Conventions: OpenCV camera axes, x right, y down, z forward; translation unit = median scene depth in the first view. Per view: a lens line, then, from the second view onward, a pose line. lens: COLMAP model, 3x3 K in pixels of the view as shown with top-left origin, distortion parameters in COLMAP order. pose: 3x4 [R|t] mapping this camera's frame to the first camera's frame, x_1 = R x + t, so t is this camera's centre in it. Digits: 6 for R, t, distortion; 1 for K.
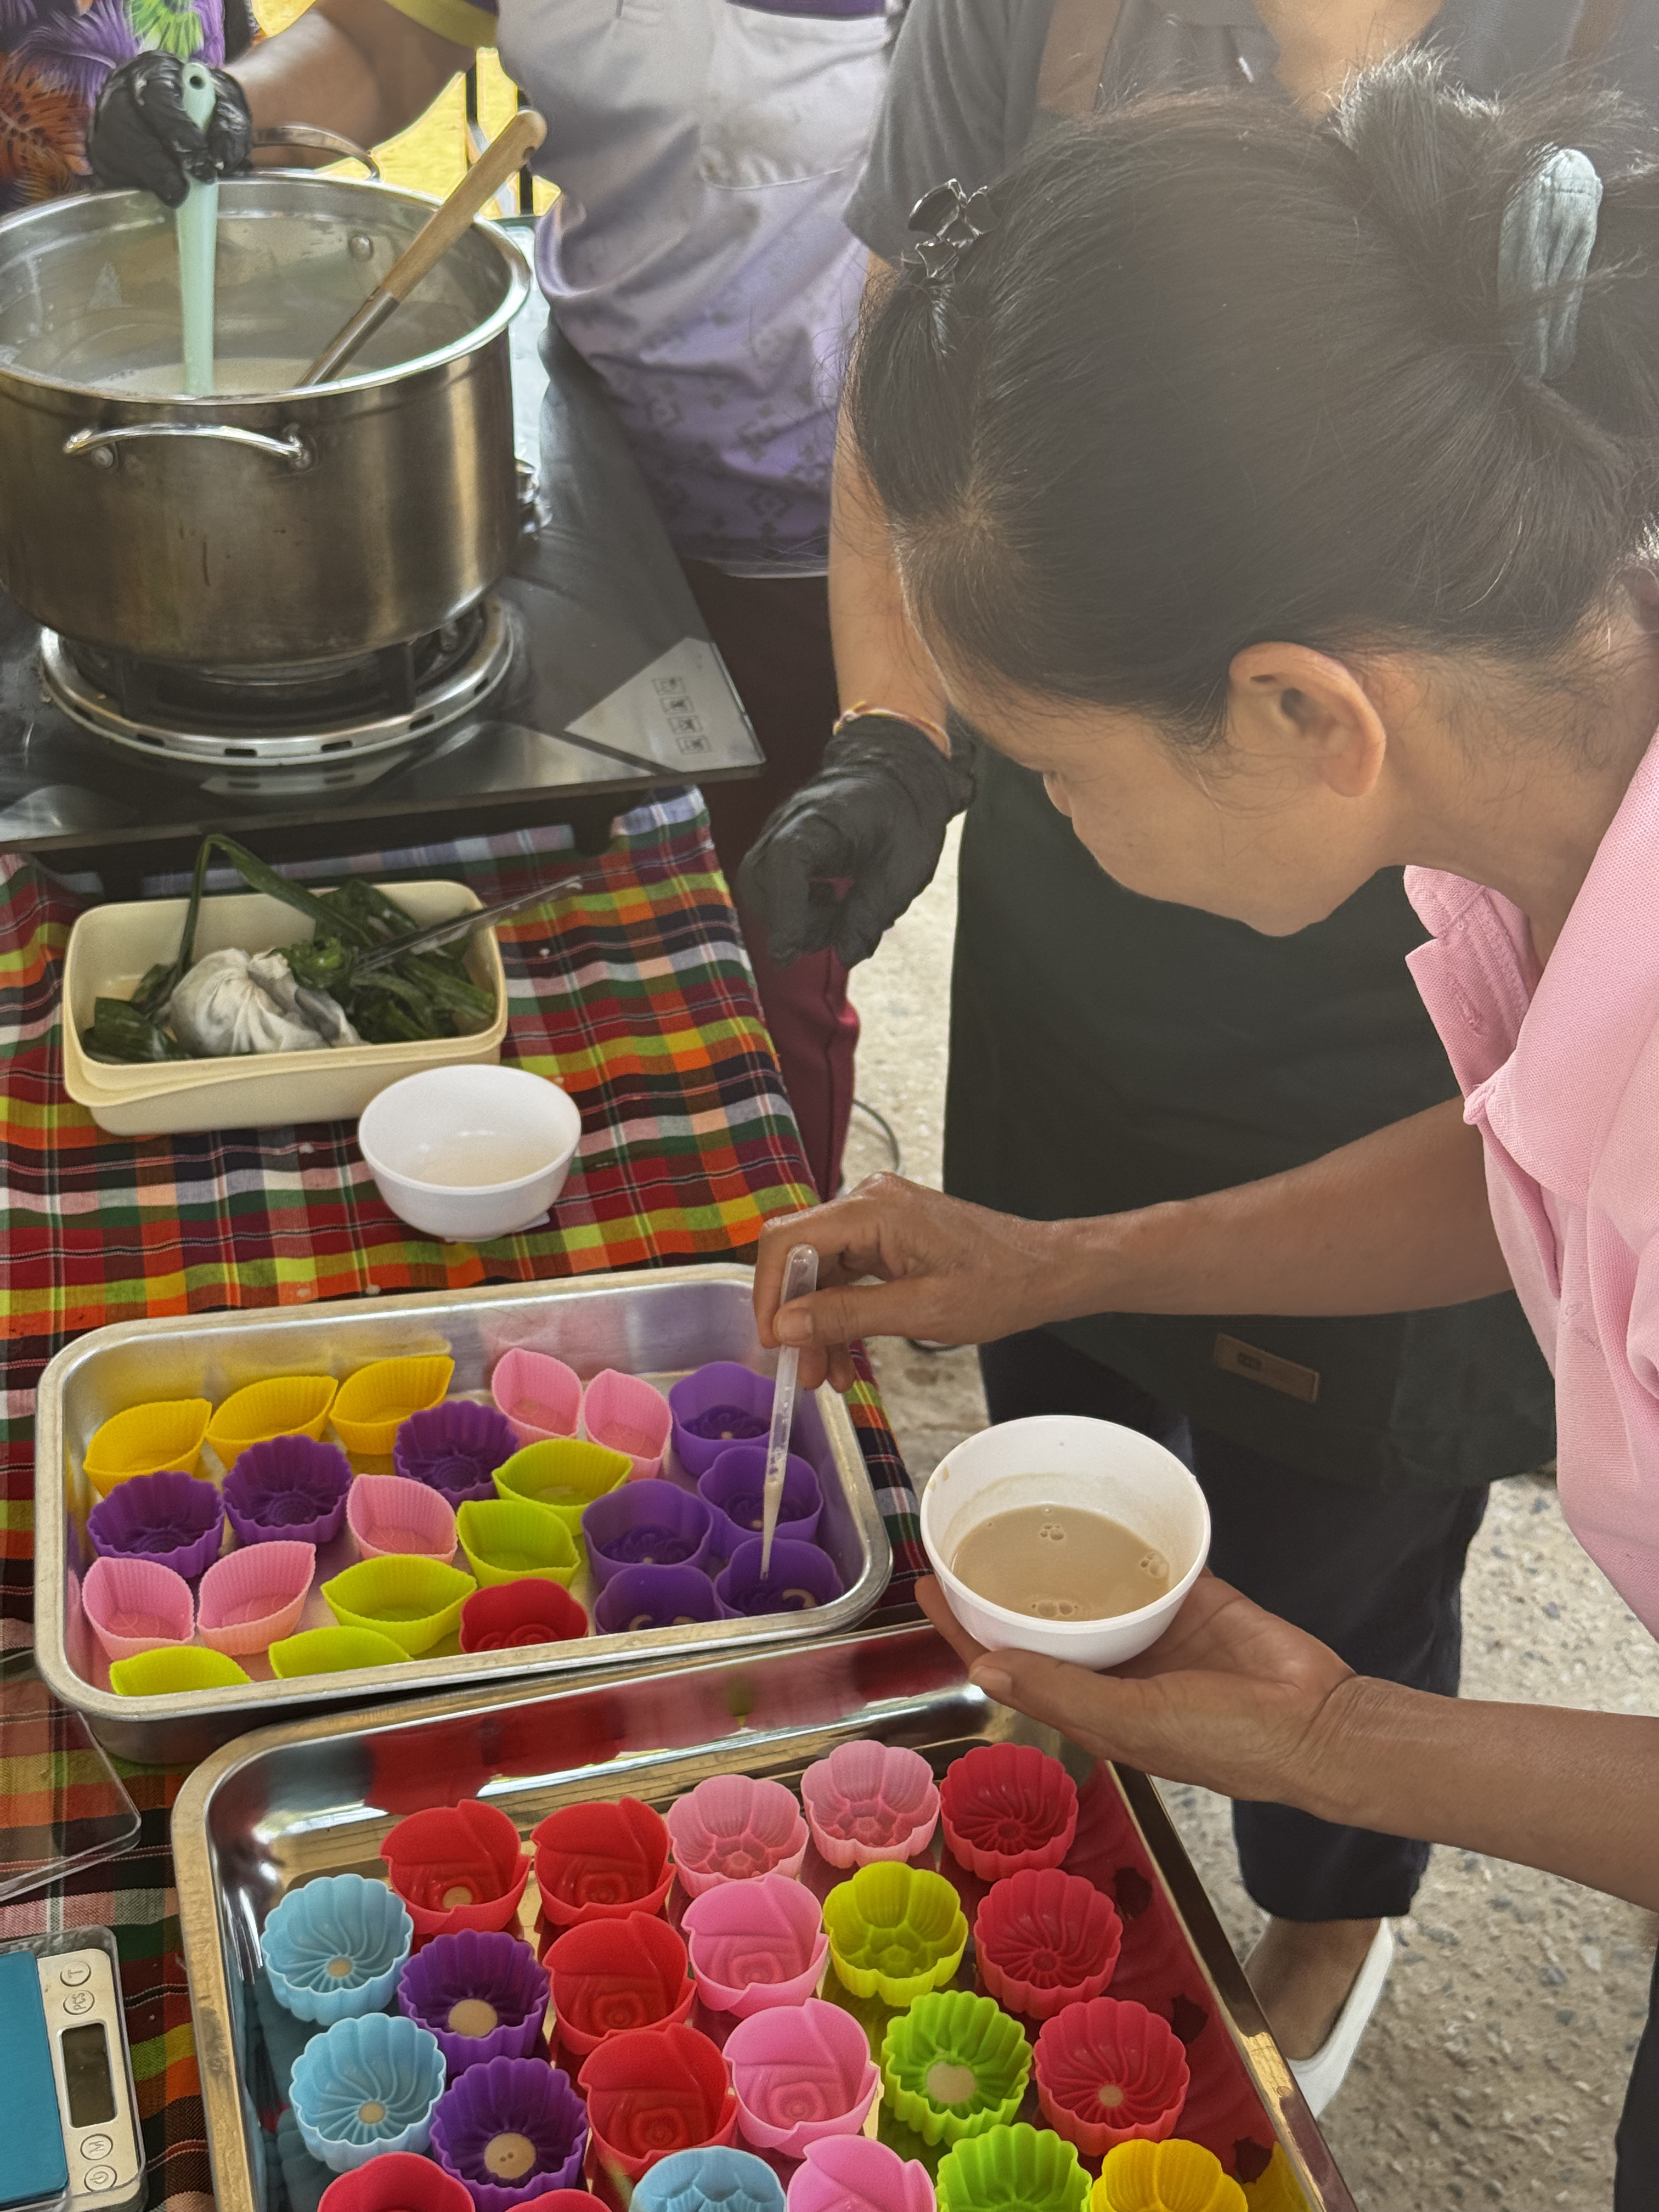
lens RADIAL K [[3053.9, 0, 829.5], [0, 3053.9, 1106.0], [0, 0, 1]] dist [0.362893, -0.007417]
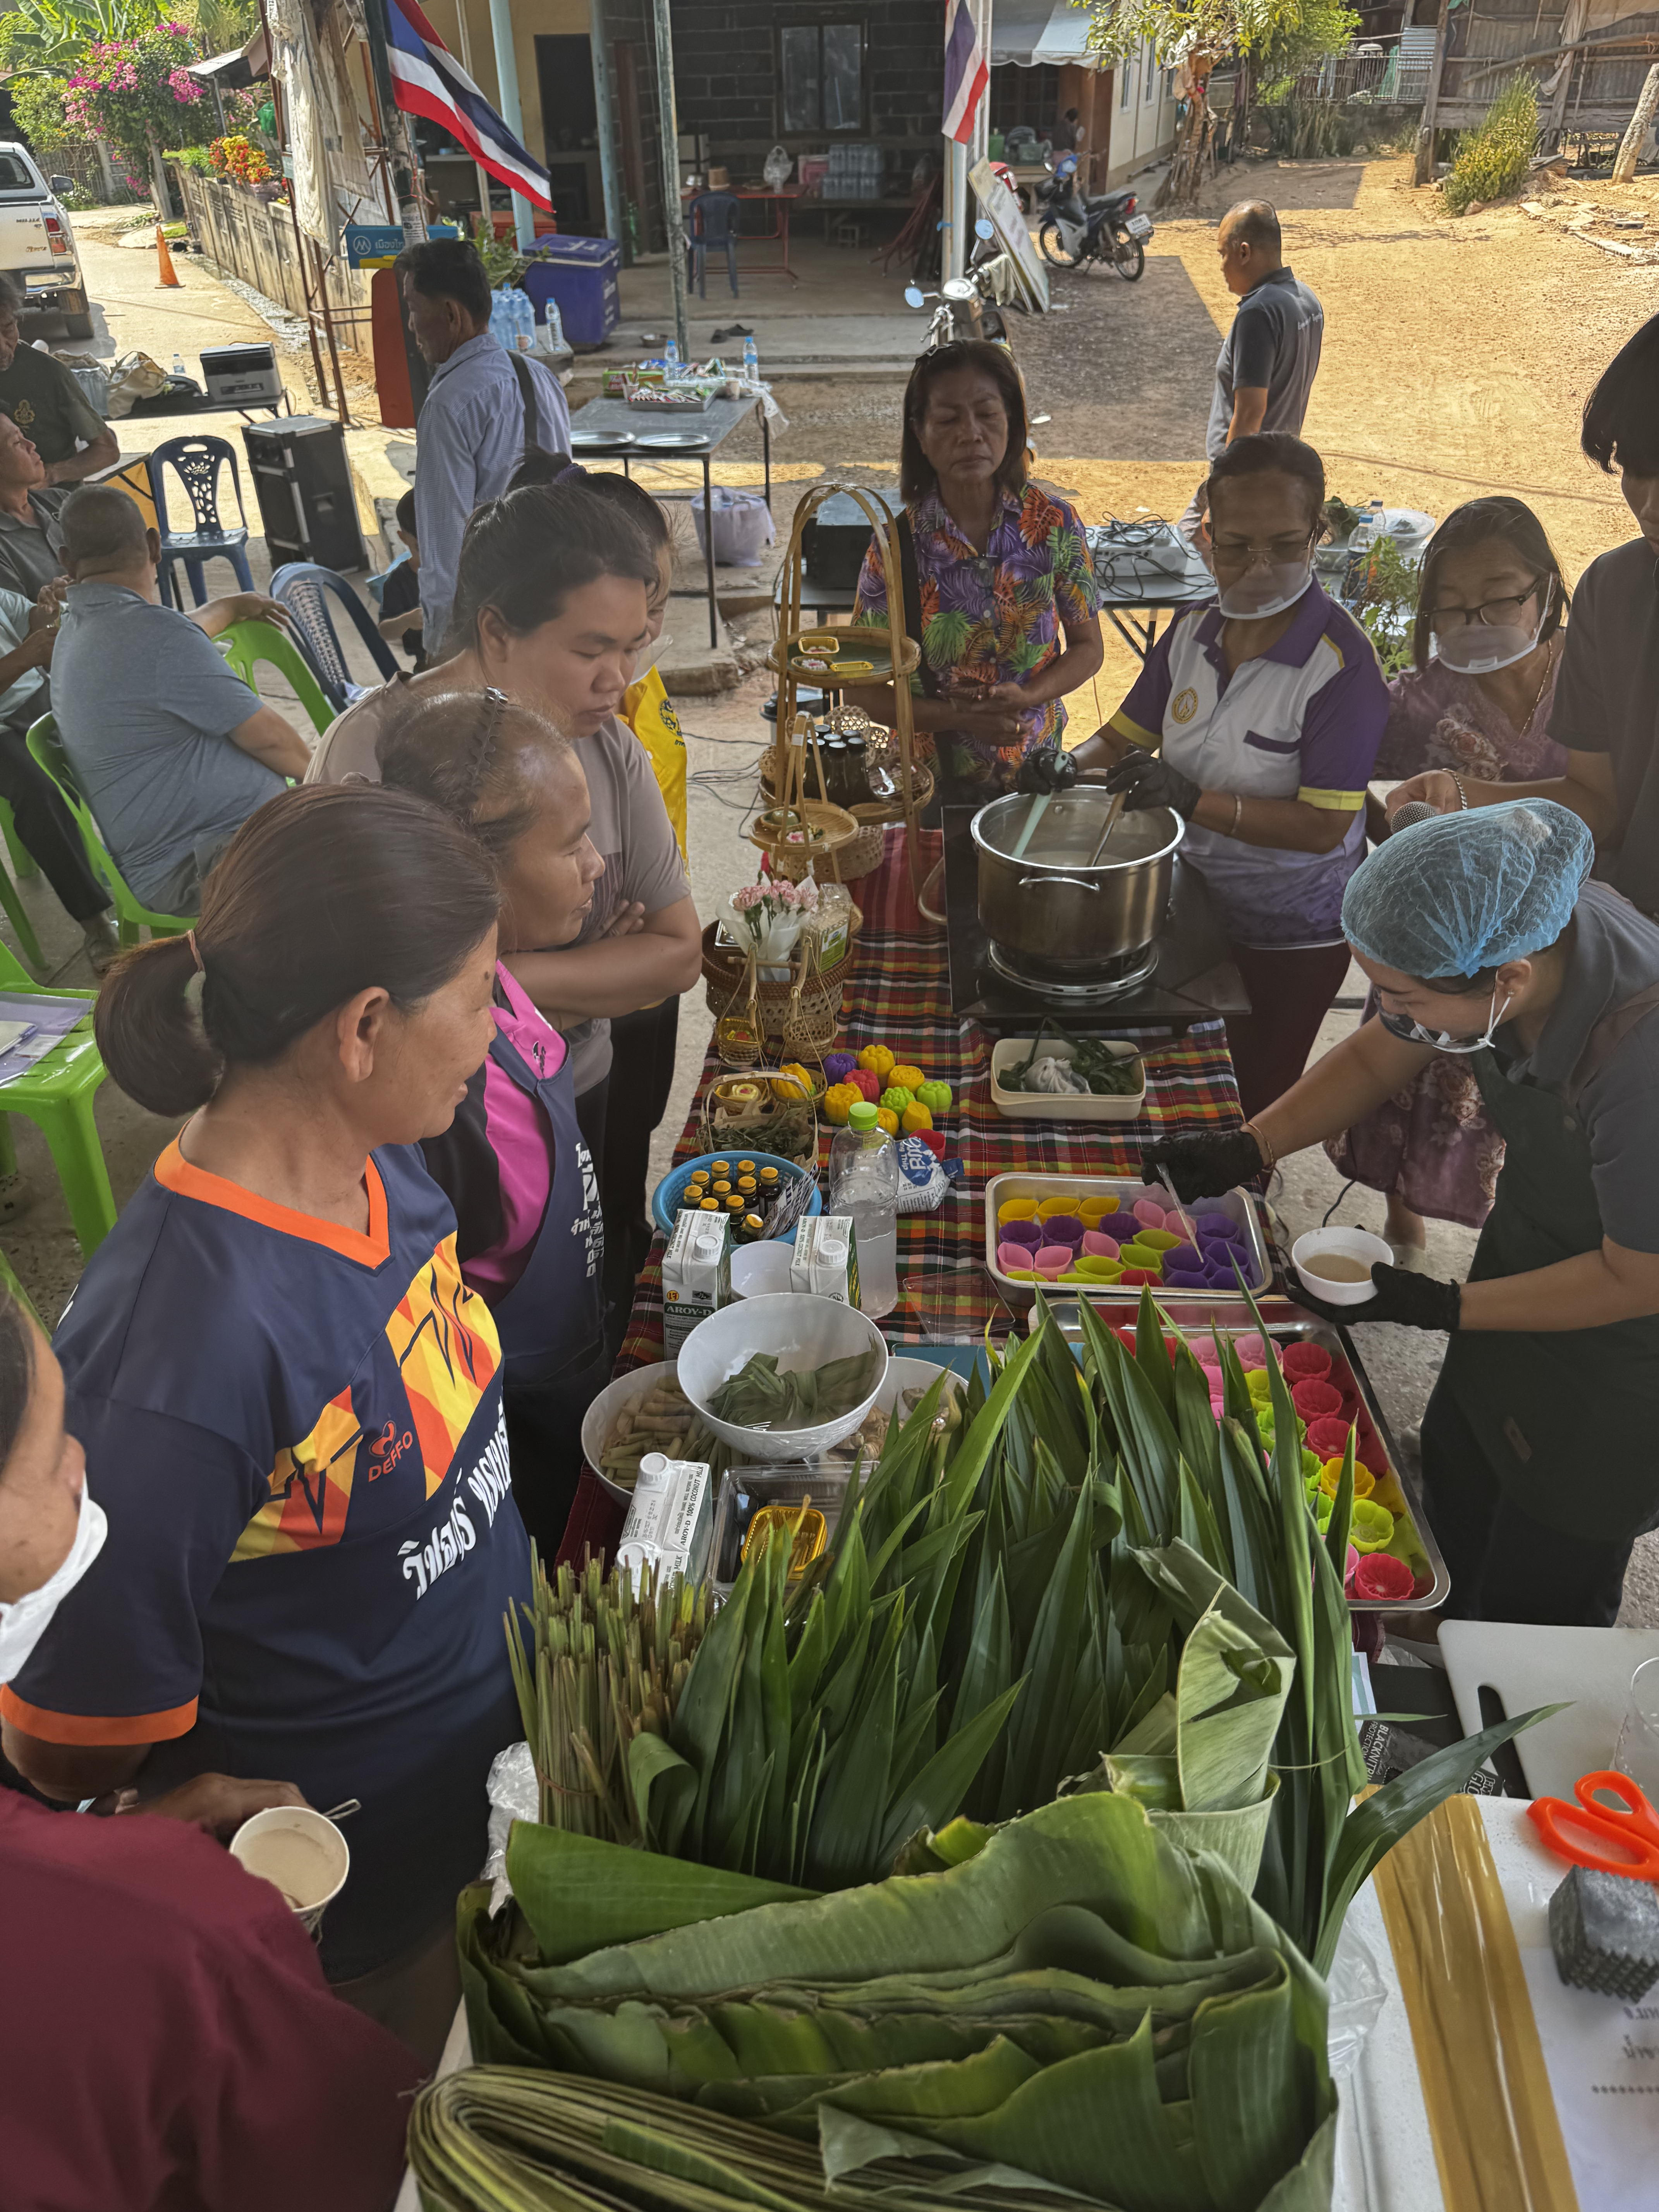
lens RADIAL K [[1358.5, 0, 829.5], [0, 1358.5, 1106.0], [0, 0, 1]] dist [0.002308, 0.000095]
pose [[0.947752, 0.117775, -0.296471, -0.009613], [-0.128118, 0.991636, -0.015630, 0.038801], [0.292151, 0.052797, 0.954914, -0.245385]]
